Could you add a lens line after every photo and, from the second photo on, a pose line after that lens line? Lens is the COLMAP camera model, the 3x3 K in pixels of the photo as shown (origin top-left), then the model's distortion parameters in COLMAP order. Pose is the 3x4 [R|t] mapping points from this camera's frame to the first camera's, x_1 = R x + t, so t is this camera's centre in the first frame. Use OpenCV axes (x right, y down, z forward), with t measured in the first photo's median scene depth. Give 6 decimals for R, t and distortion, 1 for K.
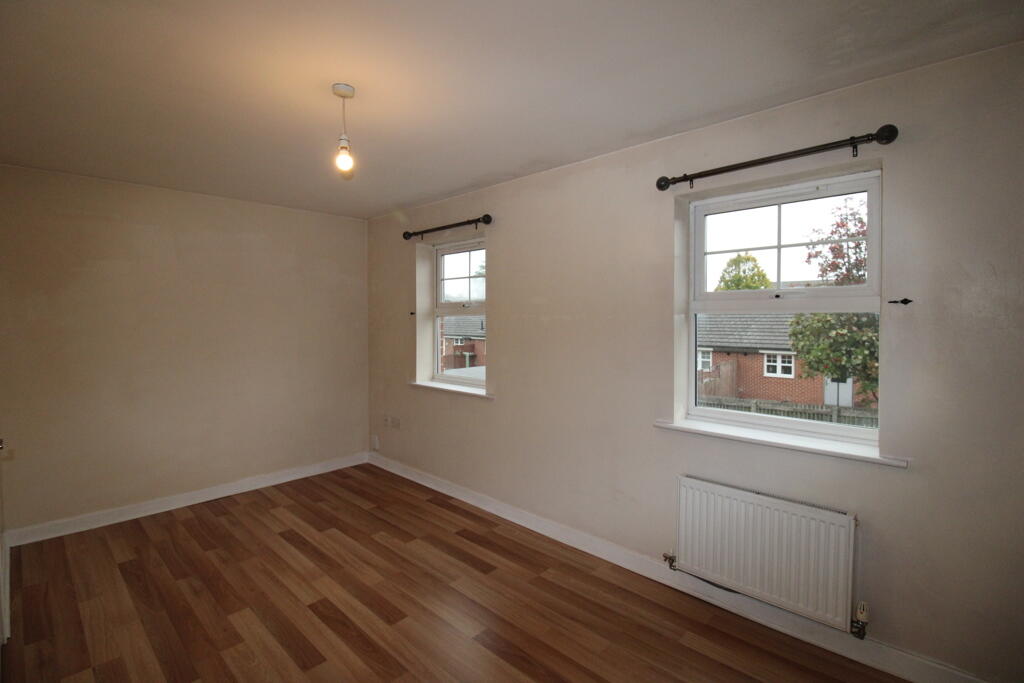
lens RADIAL K [[477.6, 0, 515.6], [0, 477.6, 324.1], [0, 0, 1]] dist [0.020341, -0.021997]
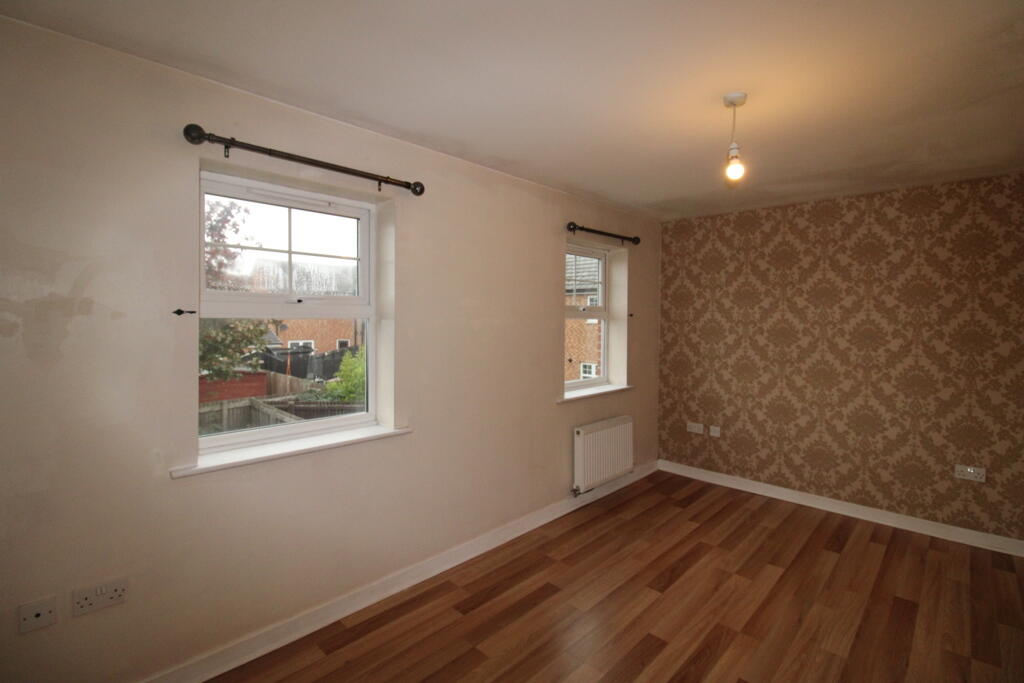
lens RADIAL K [[477.6, 0, 515.6], [0, 477.6, 324.1], [0, 0, 1]] dist [0.020341, -0.021997]
pose [[0.001288, -0.023567, 0.999721, -0.886063], [-0.007172, 0.999696, 0.023575, -0.035067], [-0.999973, -0.007201, 0.001119, 0.947155]]
